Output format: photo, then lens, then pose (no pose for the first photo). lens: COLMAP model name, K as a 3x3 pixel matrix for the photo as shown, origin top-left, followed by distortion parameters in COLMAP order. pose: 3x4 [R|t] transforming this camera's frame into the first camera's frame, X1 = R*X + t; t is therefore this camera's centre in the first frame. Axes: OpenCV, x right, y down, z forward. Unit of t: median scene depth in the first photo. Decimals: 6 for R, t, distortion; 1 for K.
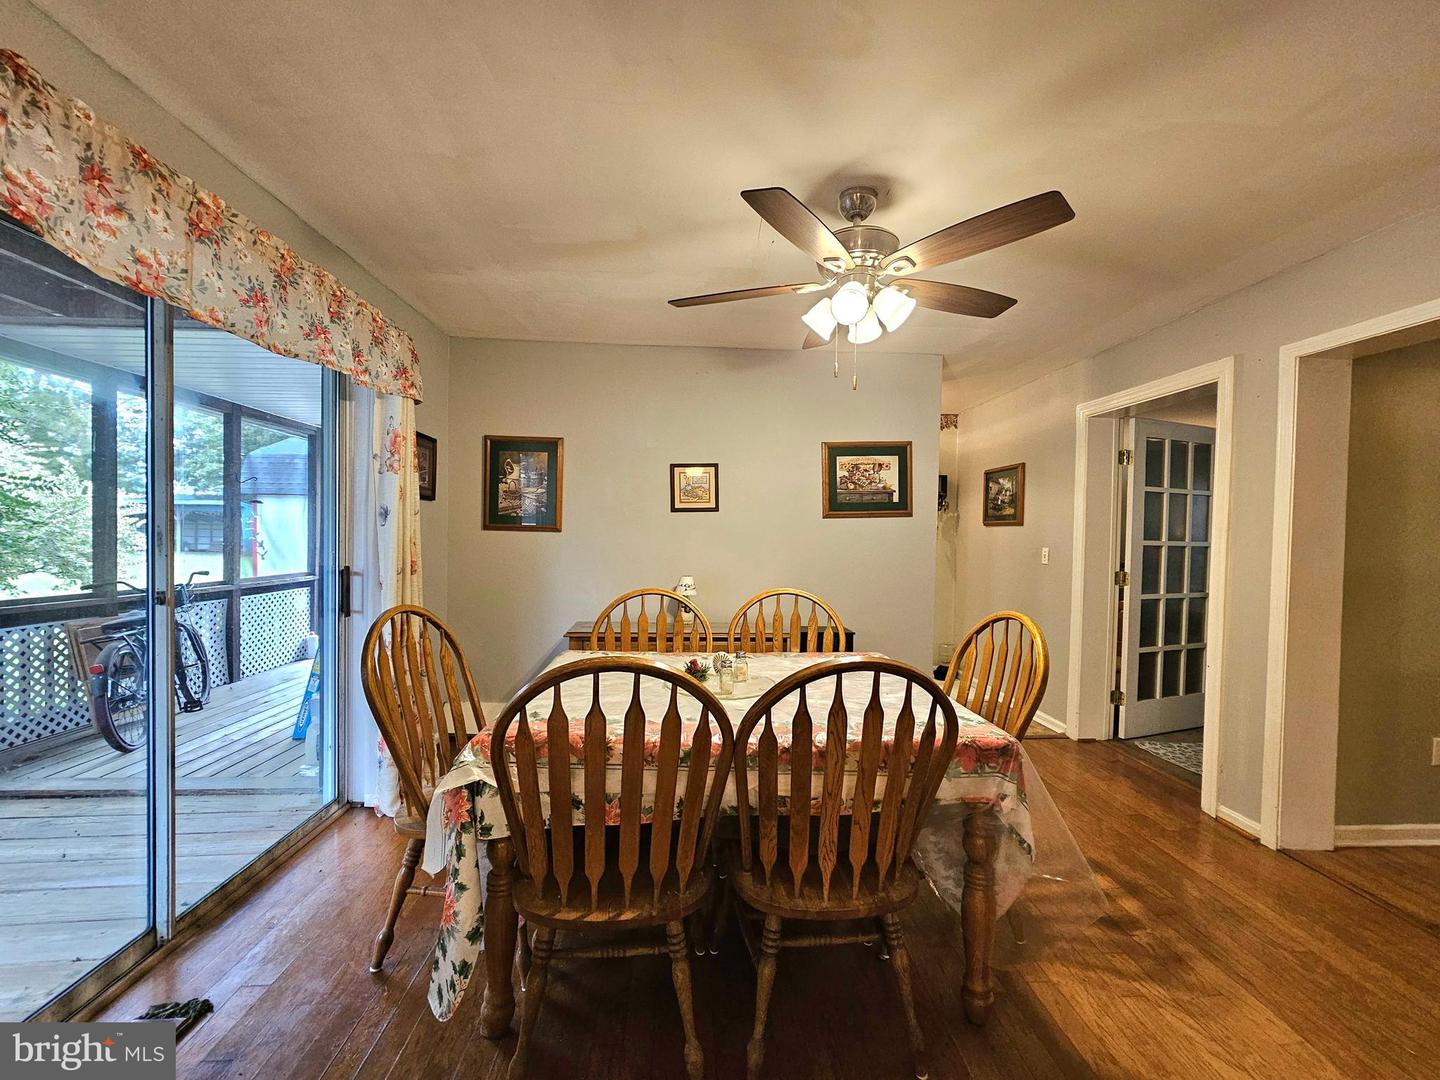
lens RADIAL K [[576.8, 0, 724.6], [0, 576.8, 546.4], [0, 0, 1]] dist [0.000887, 0.000284]
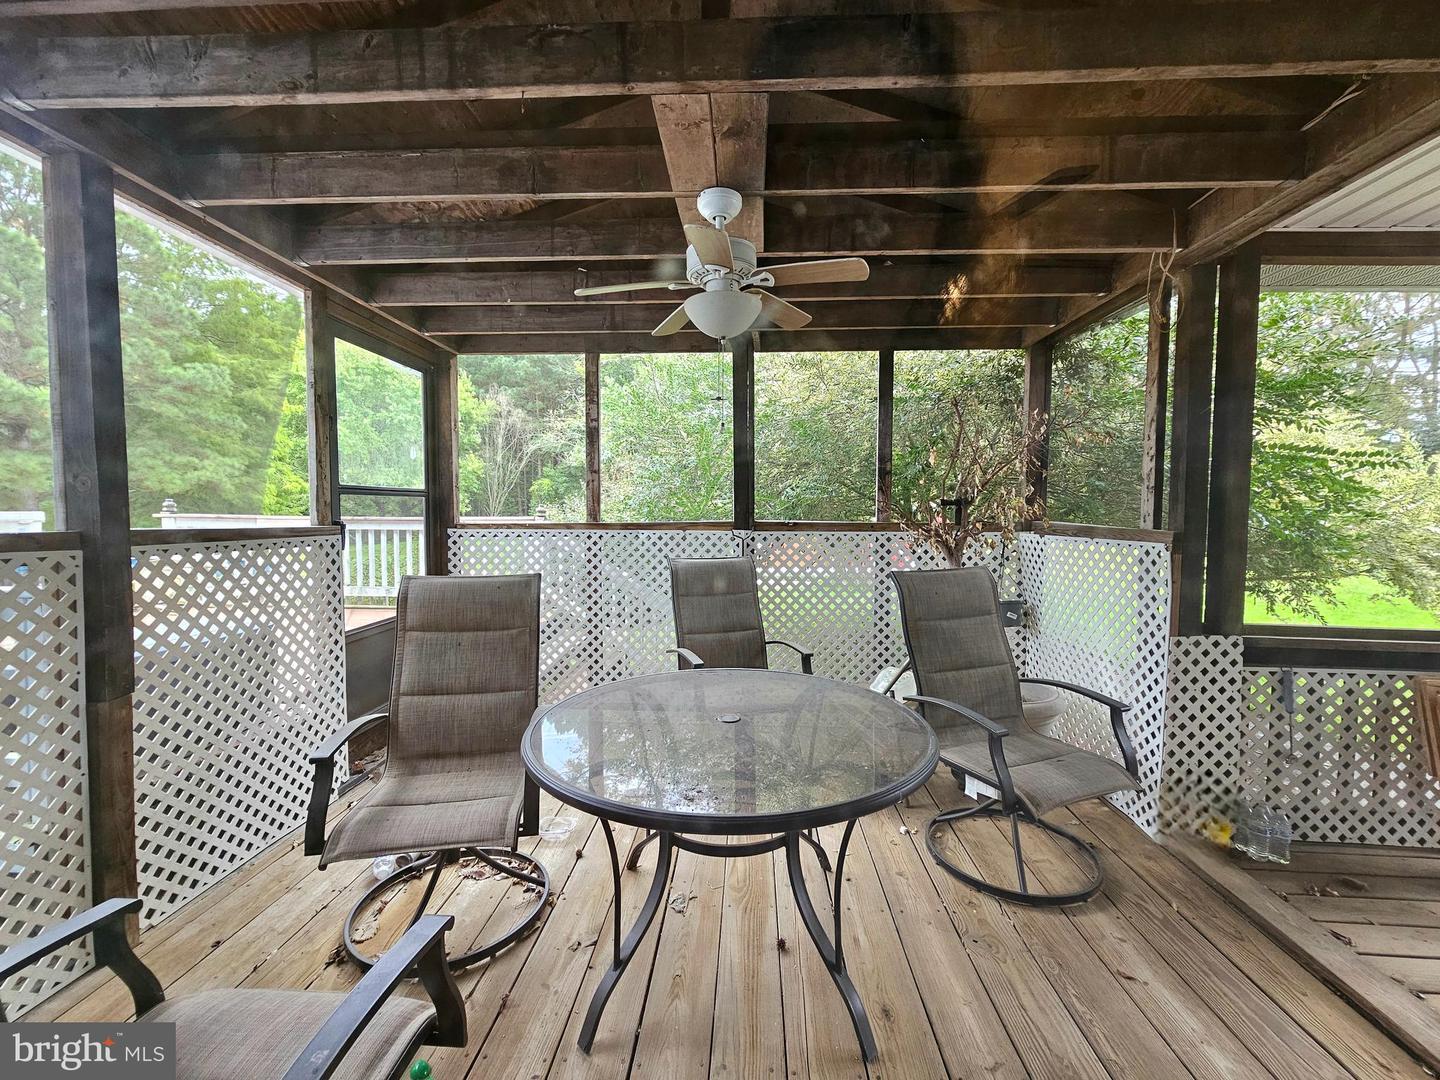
lens RADIAL K [[576.8, 0, 720.9], [0, 576.8, 541.3], [0, 0, 1]] dist [0.000887, 0.000284]
pose [[-0.125760, 0.031982, -0.991545, -0.375592], [-0.028164, 0.998962, 0.035794, -0.010377], [0.991661, 0.032427, -0.124728, 0.287724]]
